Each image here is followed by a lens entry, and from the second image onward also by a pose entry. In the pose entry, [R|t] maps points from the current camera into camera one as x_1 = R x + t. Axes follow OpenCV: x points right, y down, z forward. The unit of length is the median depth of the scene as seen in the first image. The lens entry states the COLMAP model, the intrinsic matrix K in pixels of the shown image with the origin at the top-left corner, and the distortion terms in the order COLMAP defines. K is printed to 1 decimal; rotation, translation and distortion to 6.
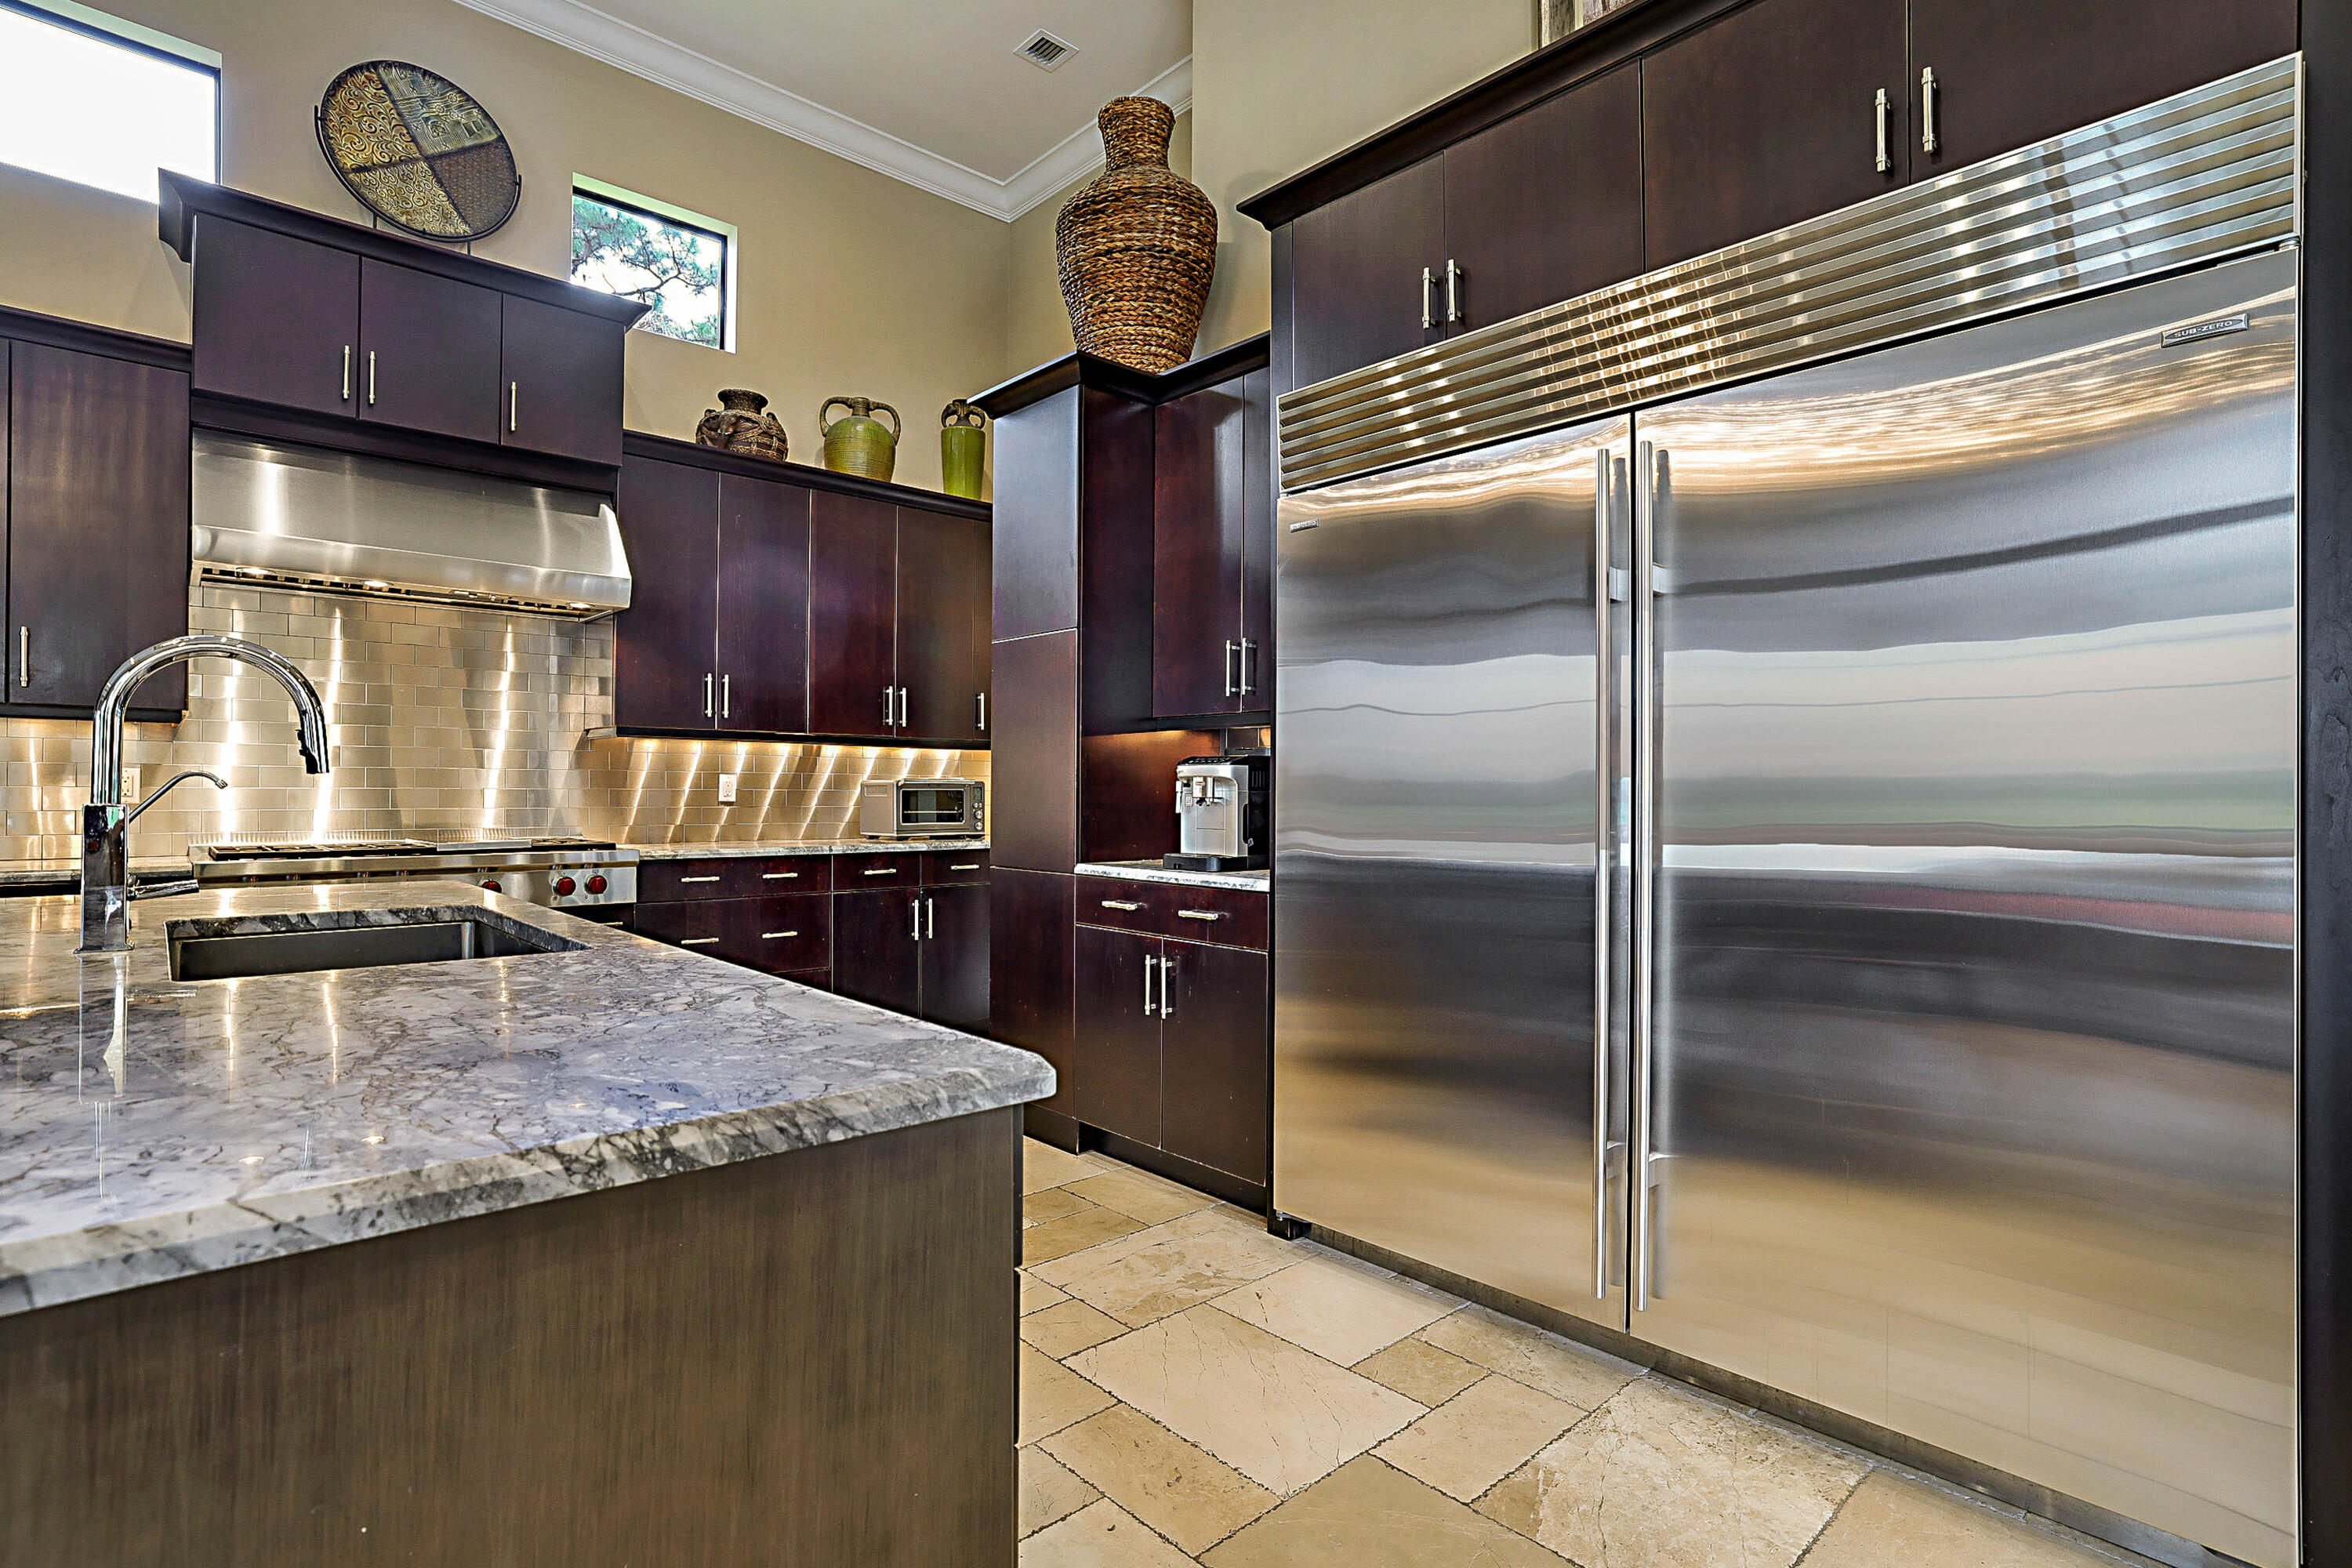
lens RADIAL K [[1136.7, 0, 1175.6], [0, 1136.7, 780.7], [0, 0, 1]] dist [-0.011641, 0.006276]
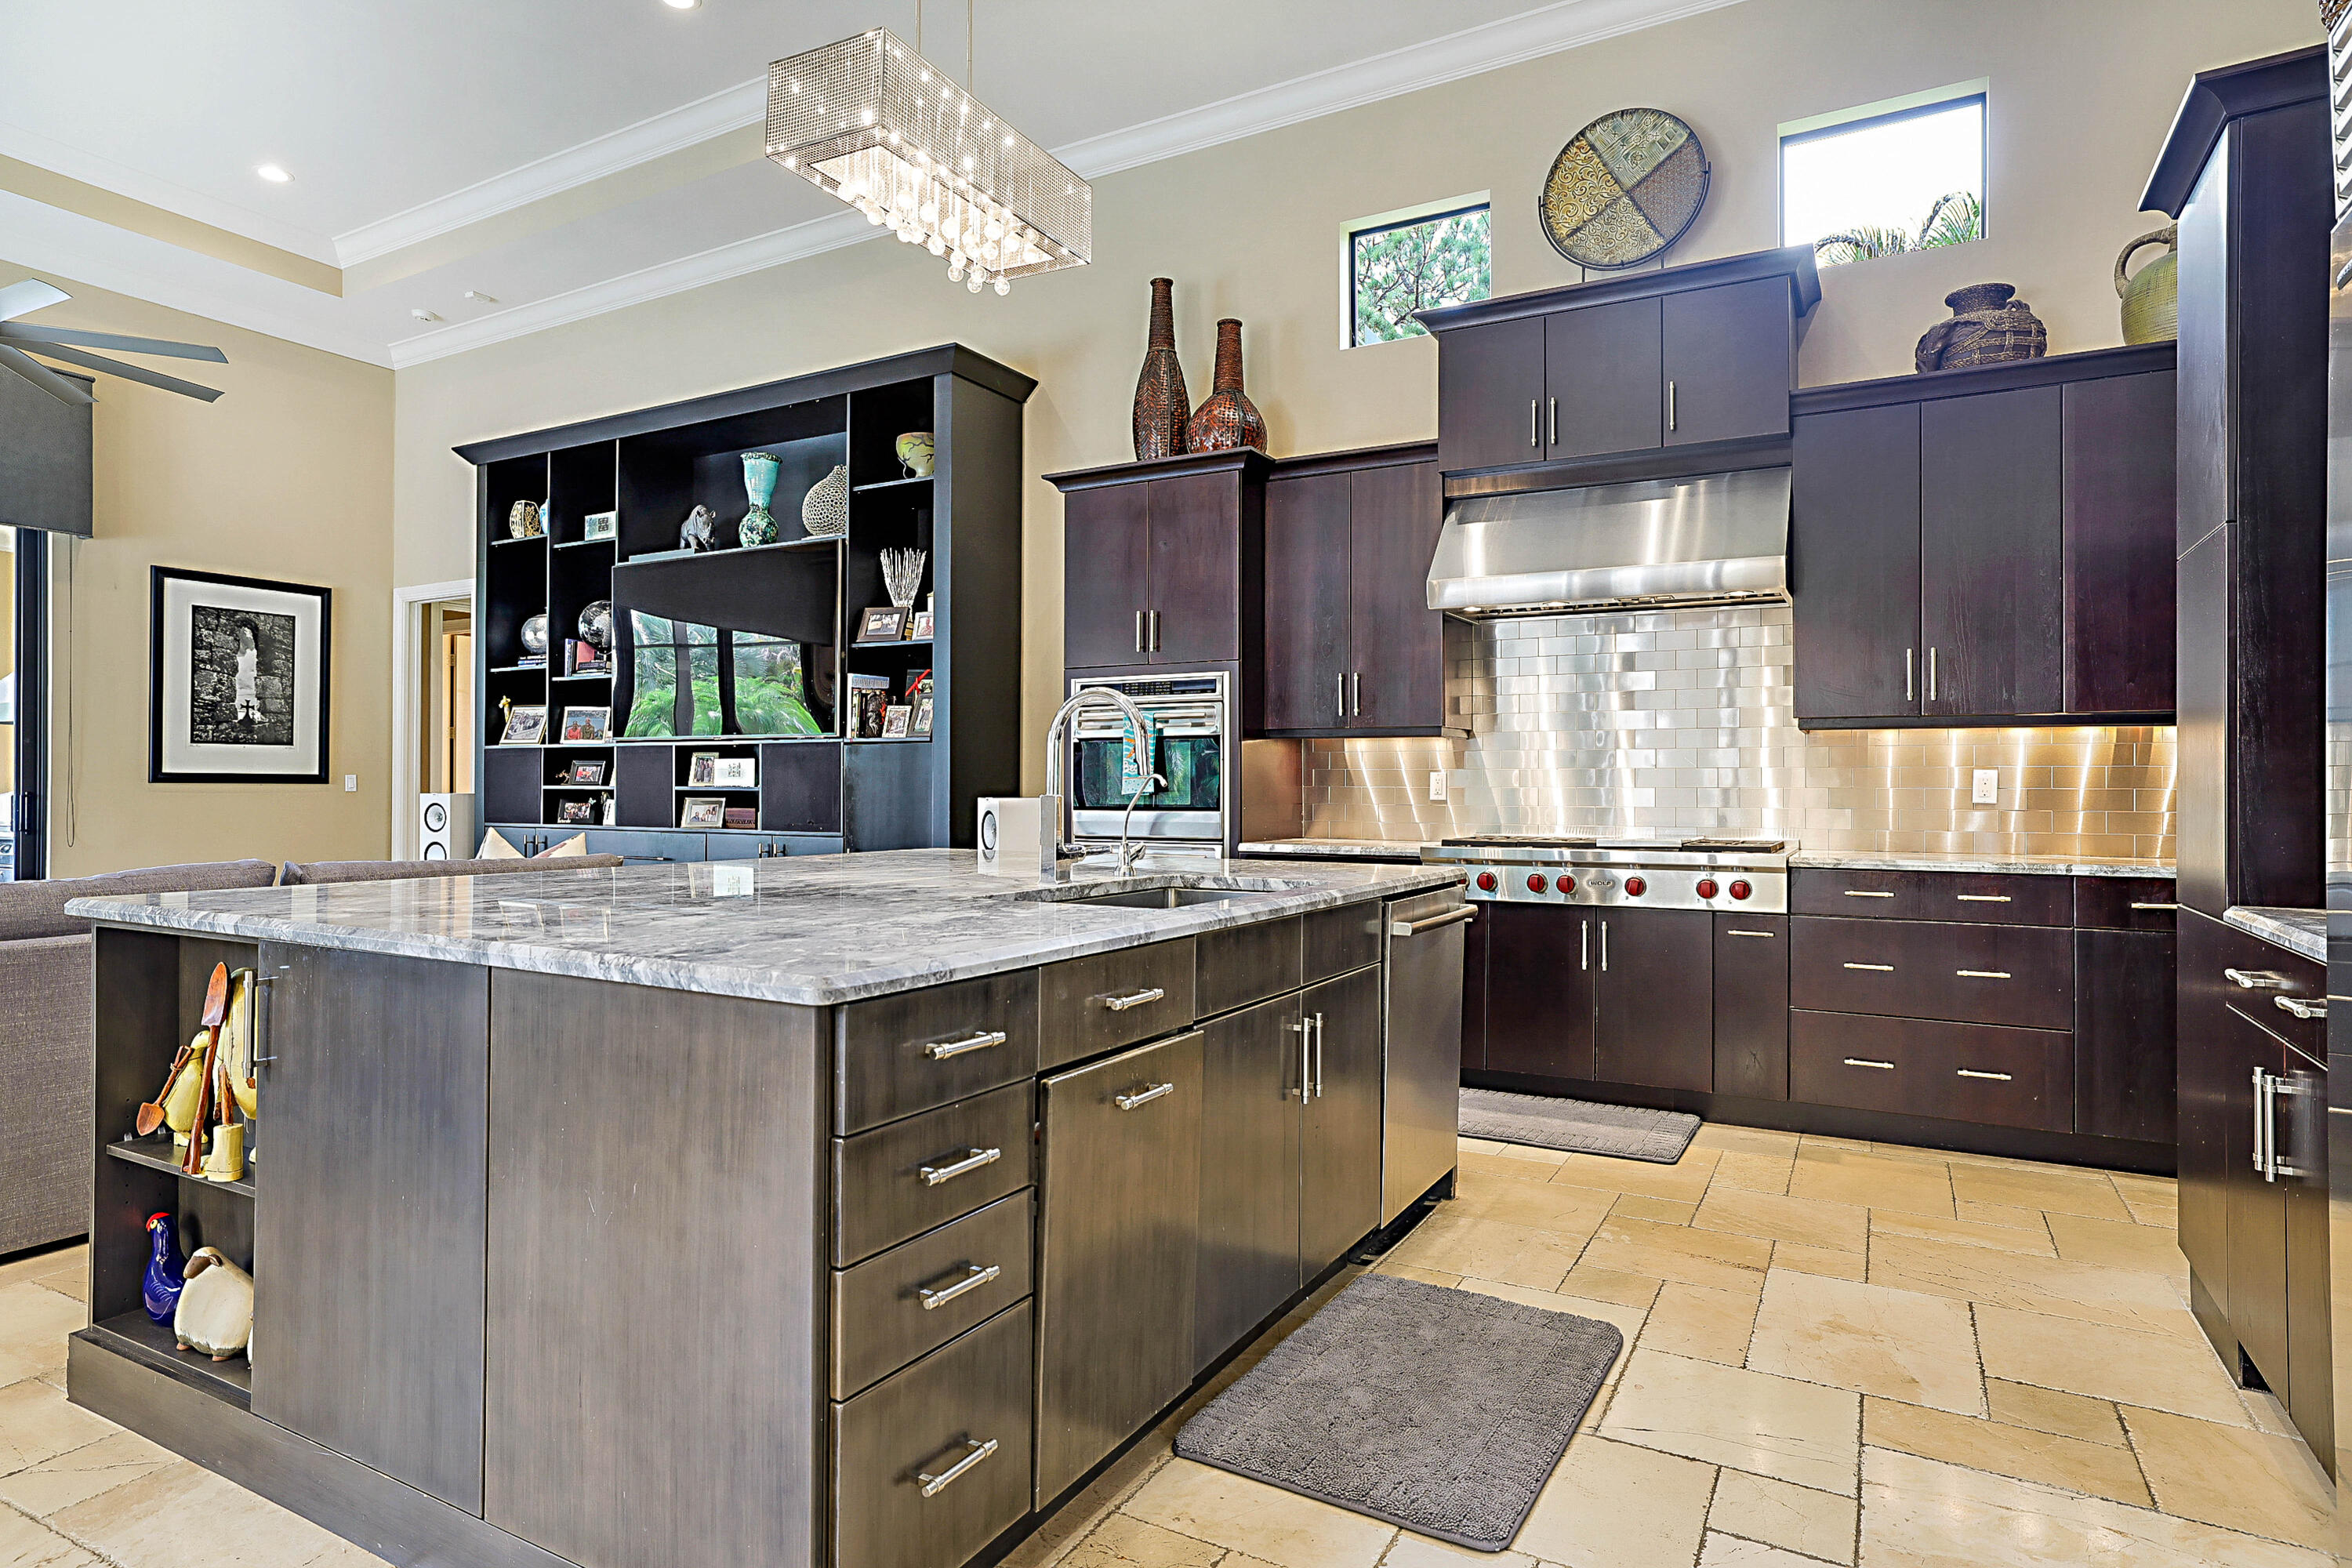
lens RADIAL K [[1293.5, 0, 1171.6], [0, 1293.5, 778.9], [0, 0, 1]] dist [-0.009041, -0.000358]
pose [[0.325515, -0.008313, -0.945500, 0.339888], [0.006366, 0.999958, -0.006600, 0.003972], [0.945515, -0.003871, 0.325555, 0.204152]]
